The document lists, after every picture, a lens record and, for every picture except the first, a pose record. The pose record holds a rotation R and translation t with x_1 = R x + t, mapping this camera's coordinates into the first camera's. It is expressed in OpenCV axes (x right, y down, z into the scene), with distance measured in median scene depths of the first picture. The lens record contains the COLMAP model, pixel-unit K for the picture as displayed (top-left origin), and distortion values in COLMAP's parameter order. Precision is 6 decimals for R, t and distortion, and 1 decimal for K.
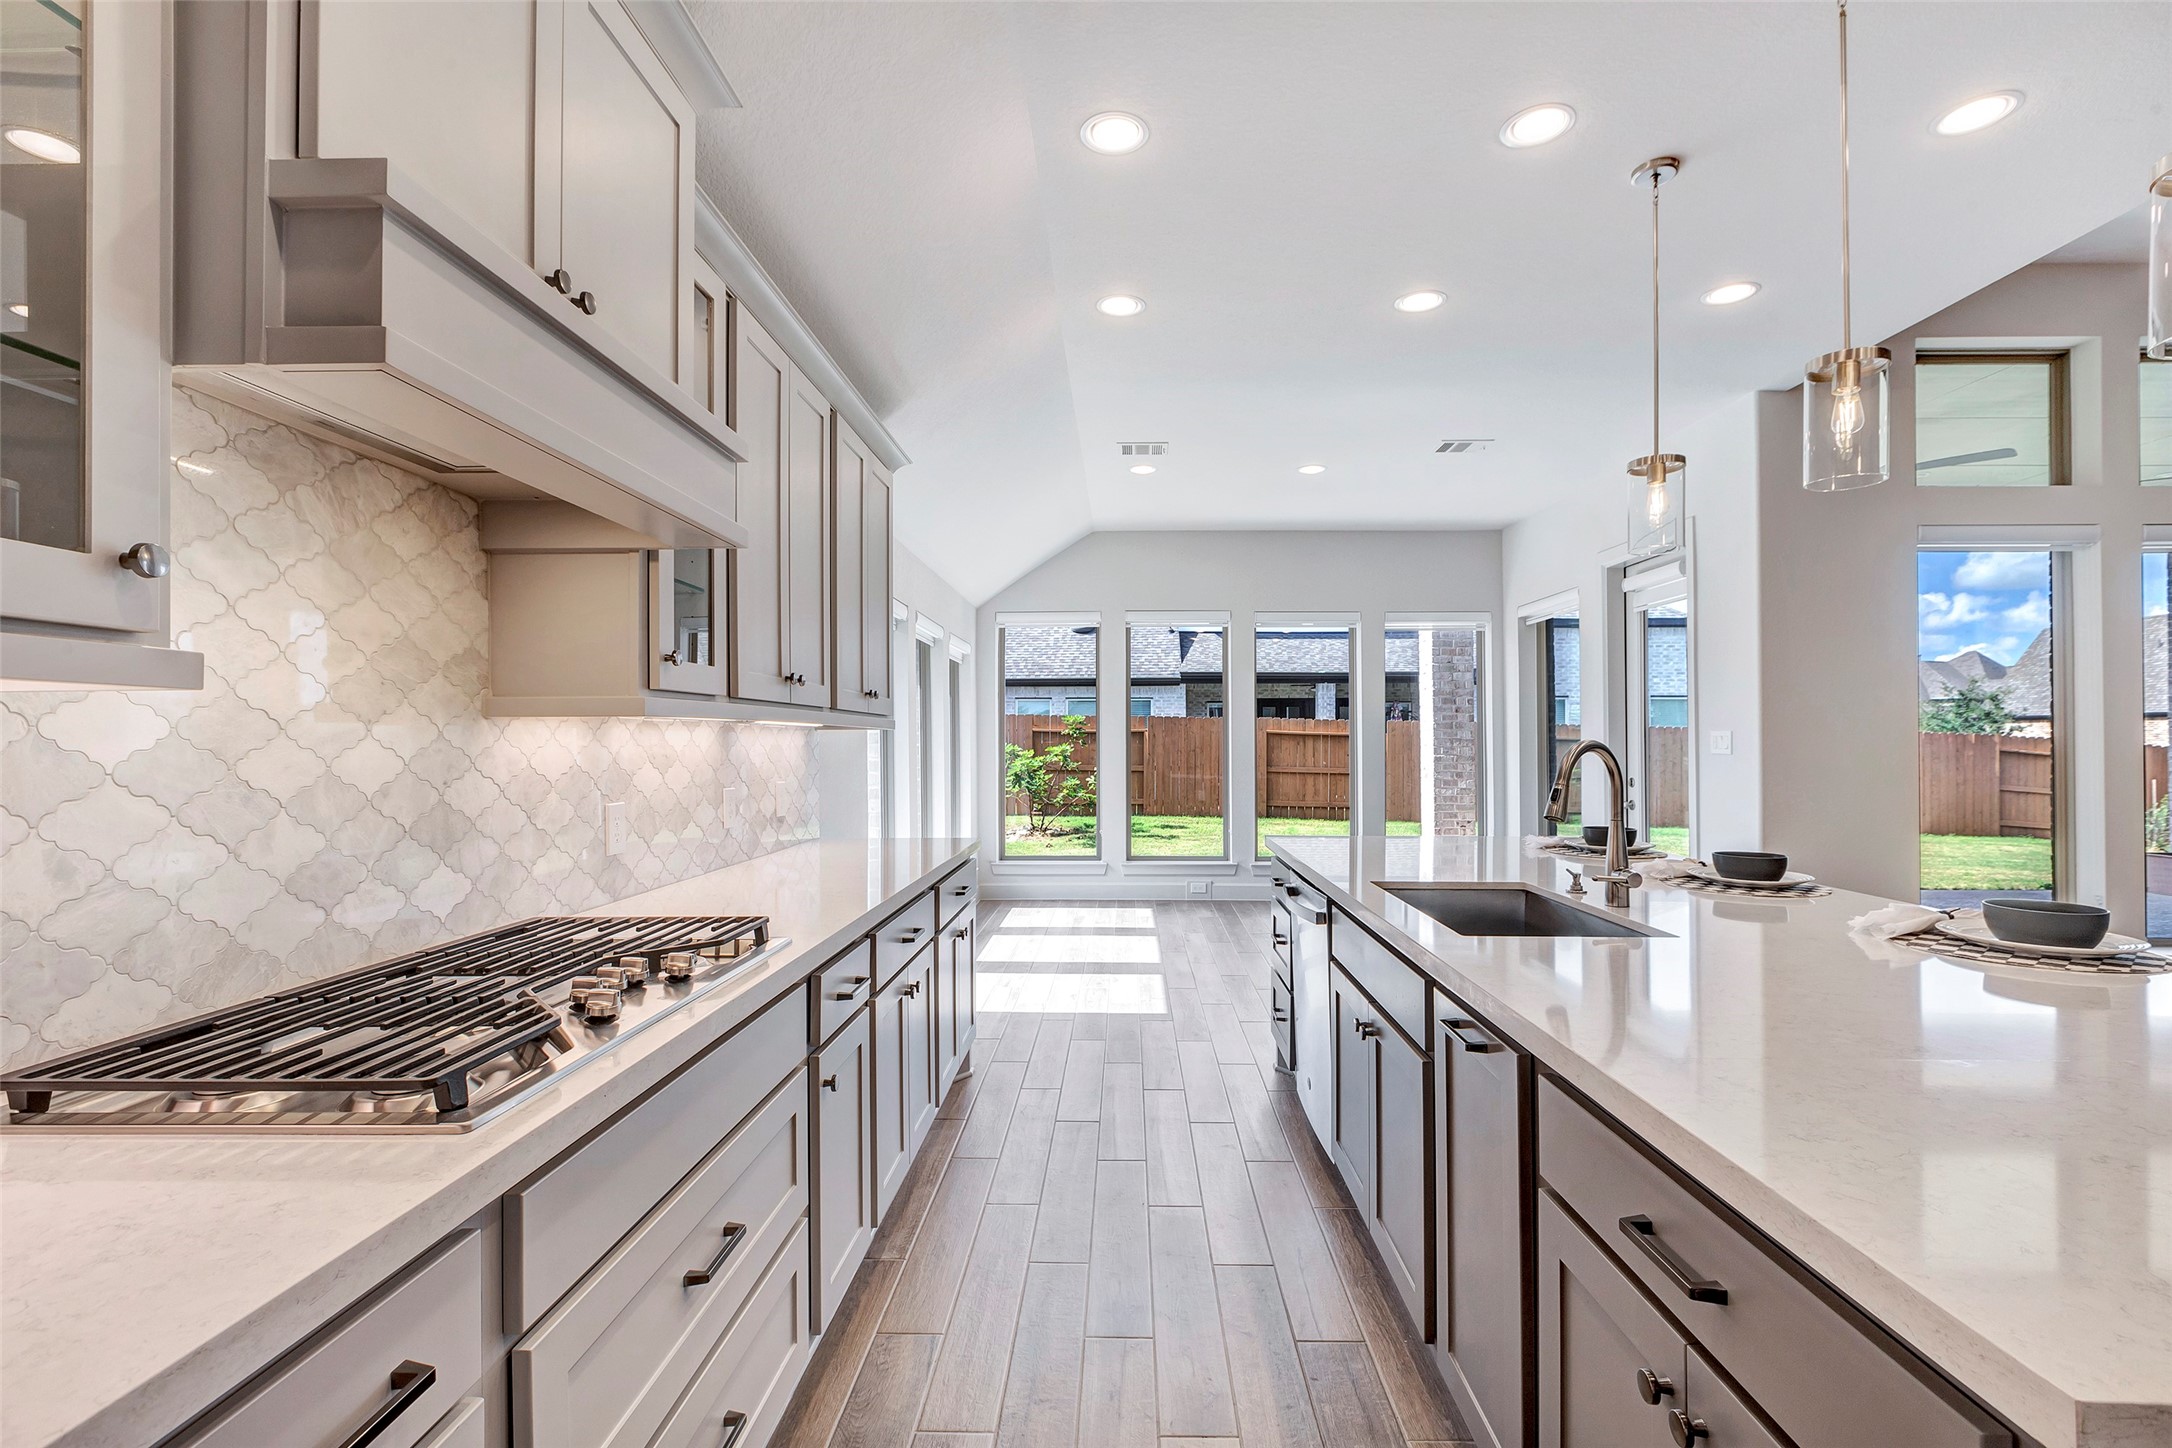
lens RADIAL K [[971.6, 0, 1098.9], [0, 971.6, 734.0], [0, 0, 1]] dist [0.001839, -0.001402]
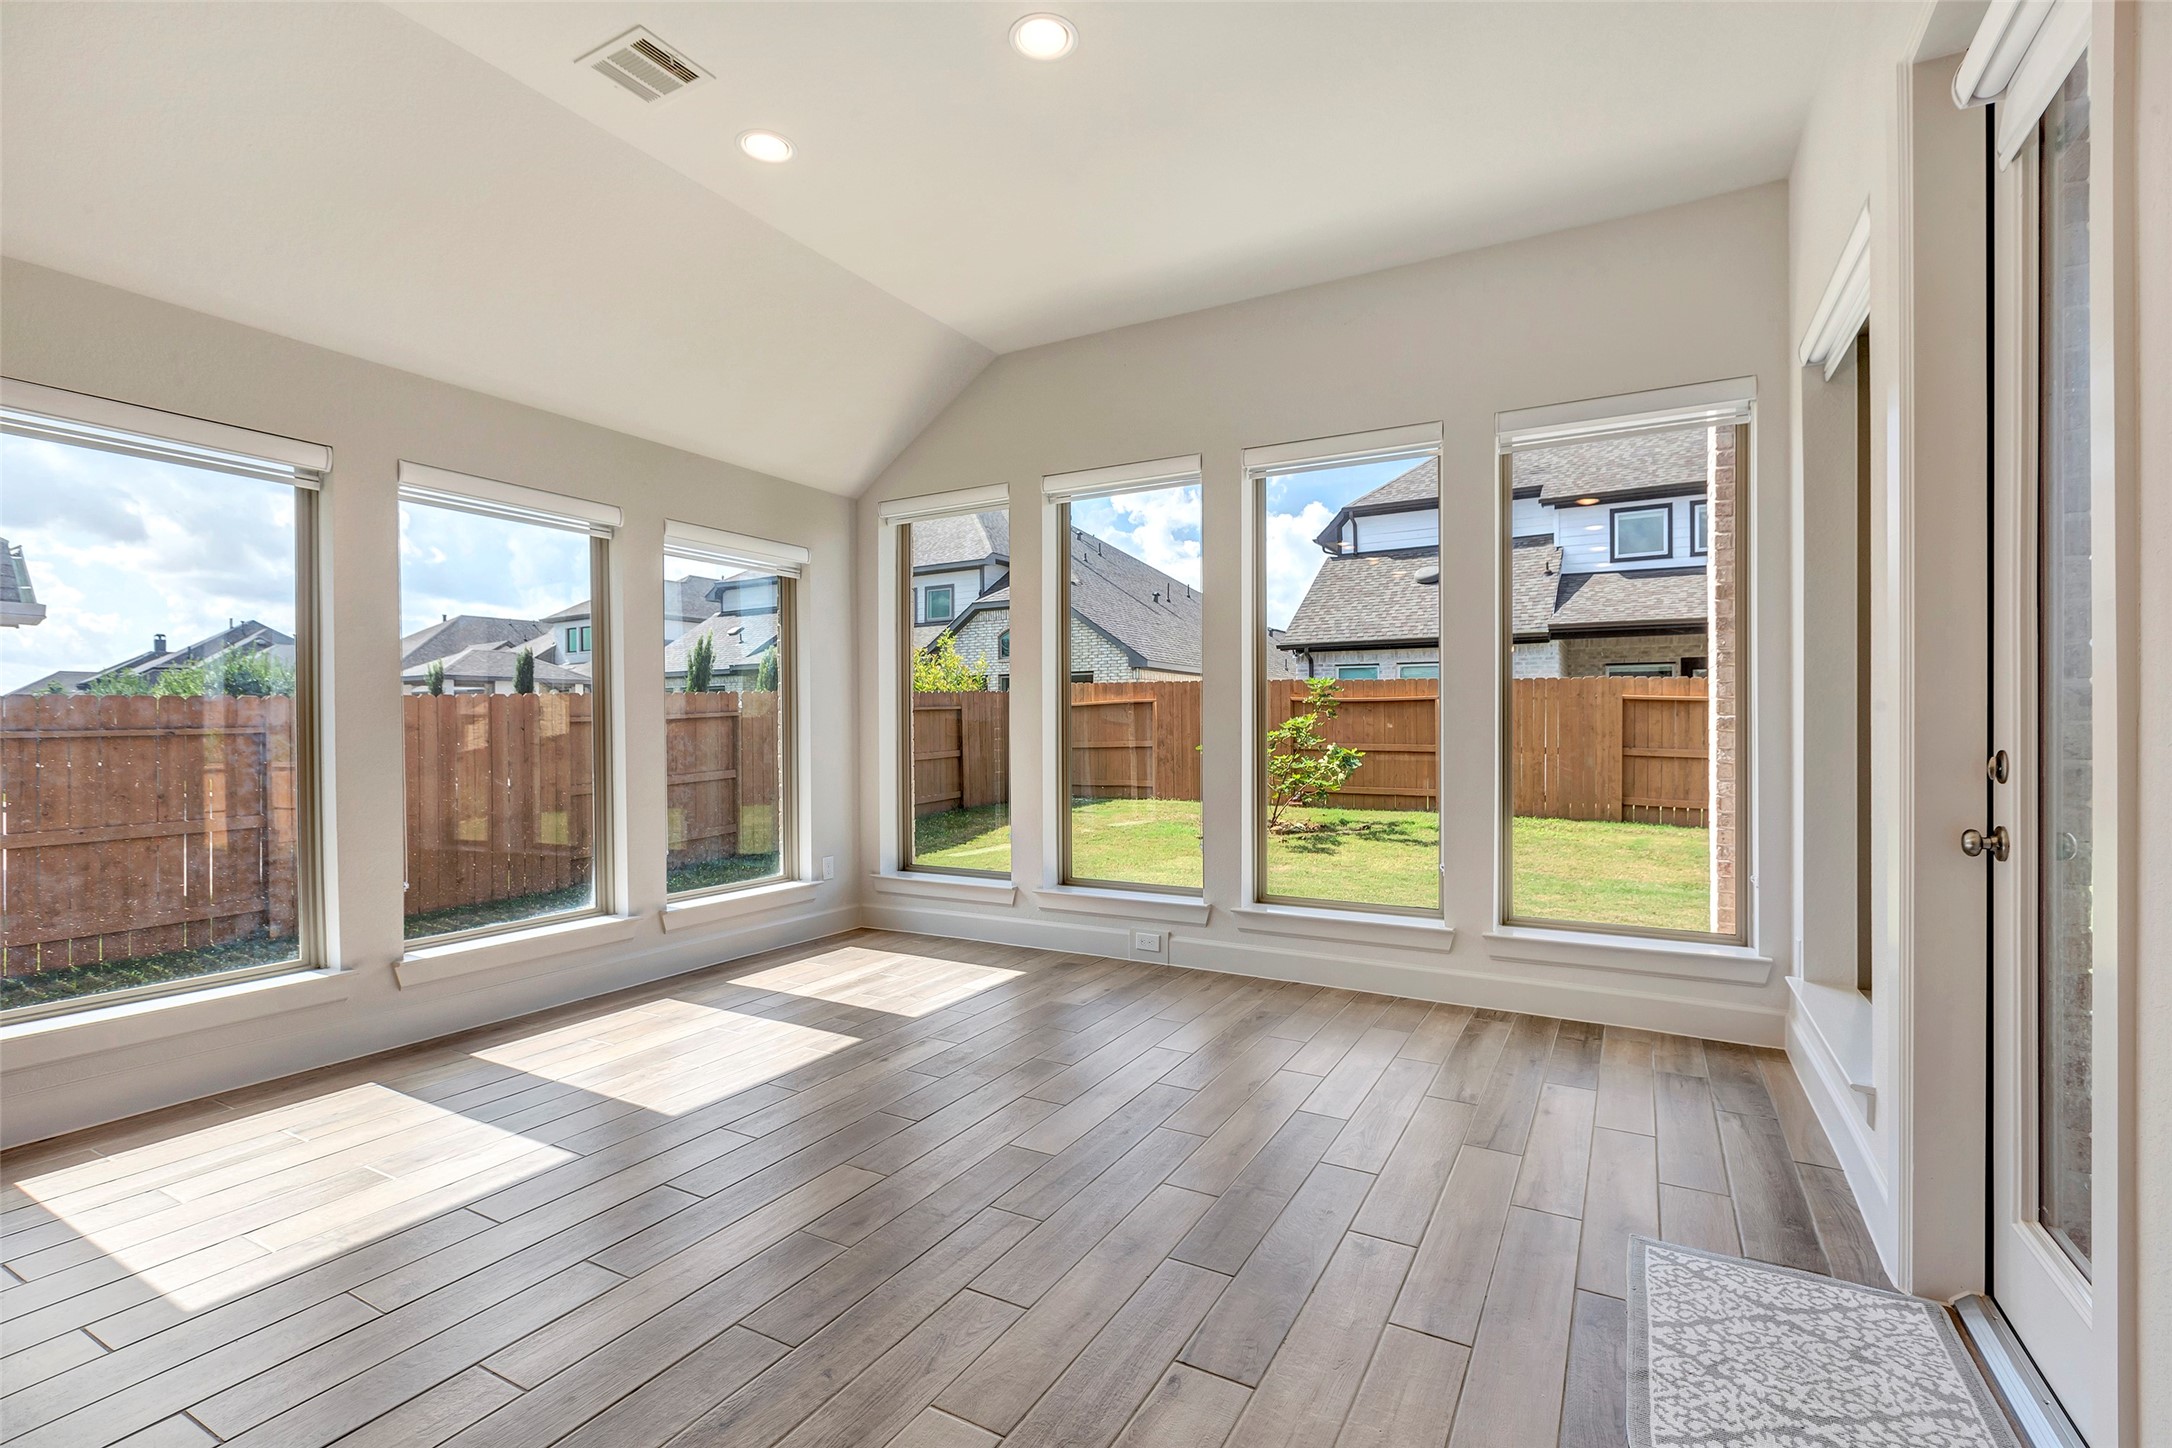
lens RADIAL K [[971.6, 0, 1104.1], [0, 971.6, 731.6], [0, 0, 1]] dist [0.001839, -0.001402]
pose [[0.890776, 0.001942, -0.454439, 1.189775], [0.004440, 0.999906, 0.012976, 0.087109], [0.454421, -0.013576, 0.890683, 1.631127]]
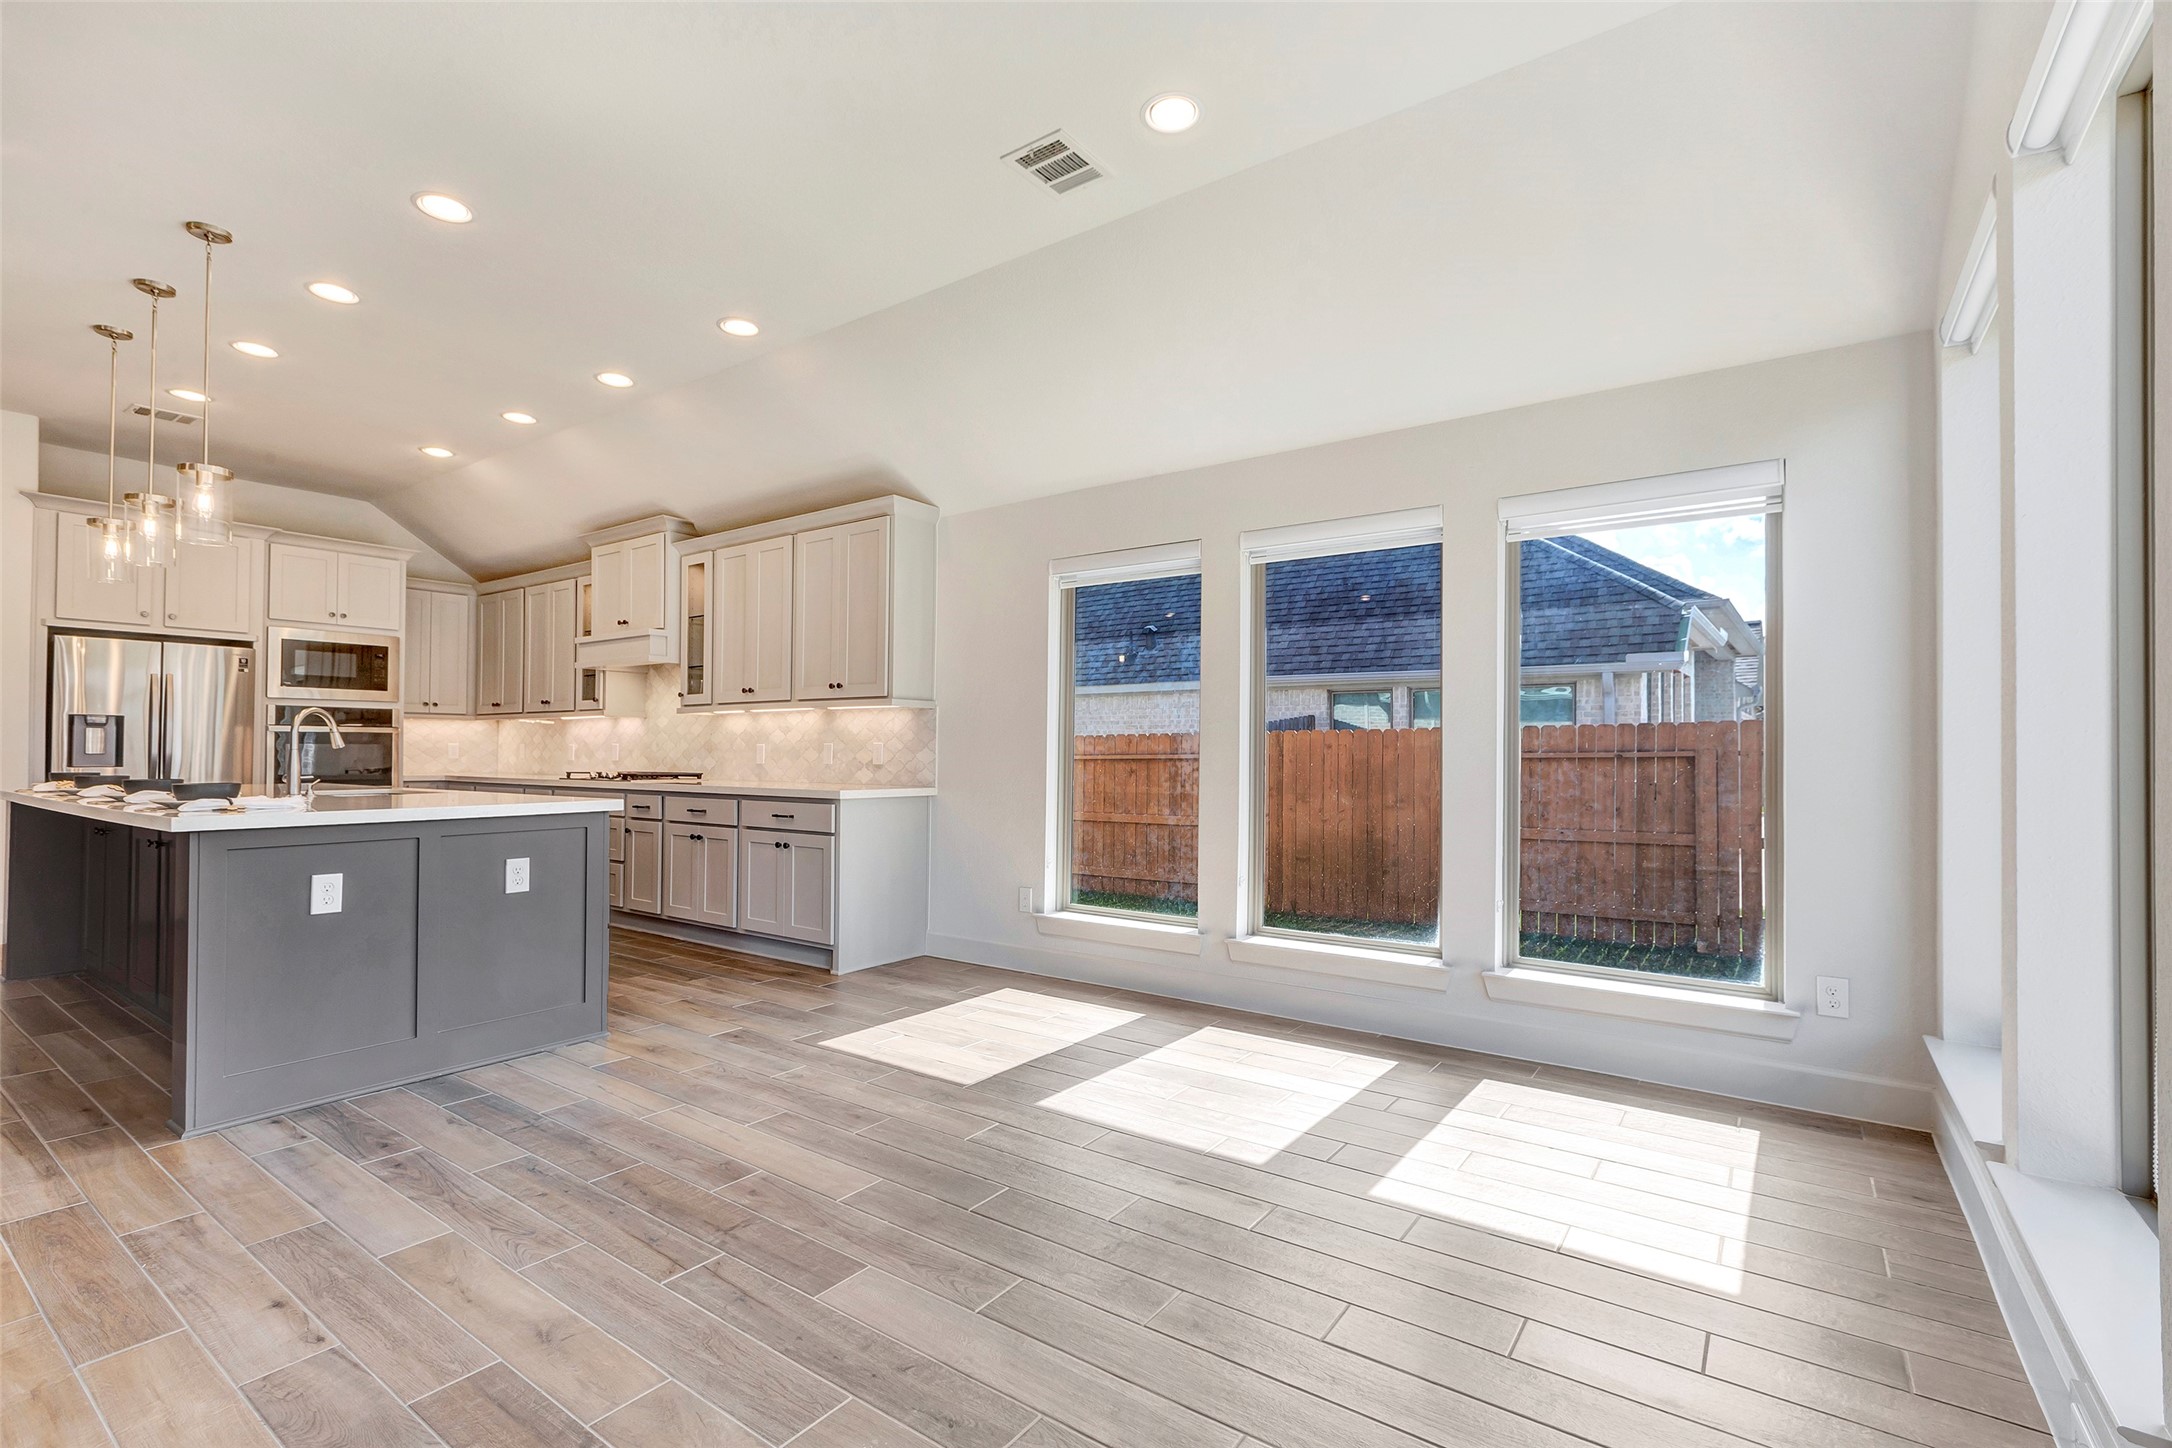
lens RADIAL K [[971.6, 0, 1106.5], [0, 971.6, 737.0], [0, 0, 1]] dist [0.001839, -0.001402]
pose [[-0.550391, -0.014971, -0.834773, 1.222847], [0.002515, 0.999805, -0.019590, 0.106344], [0.834903, -0.012882, -0.550246, 3.297521]]
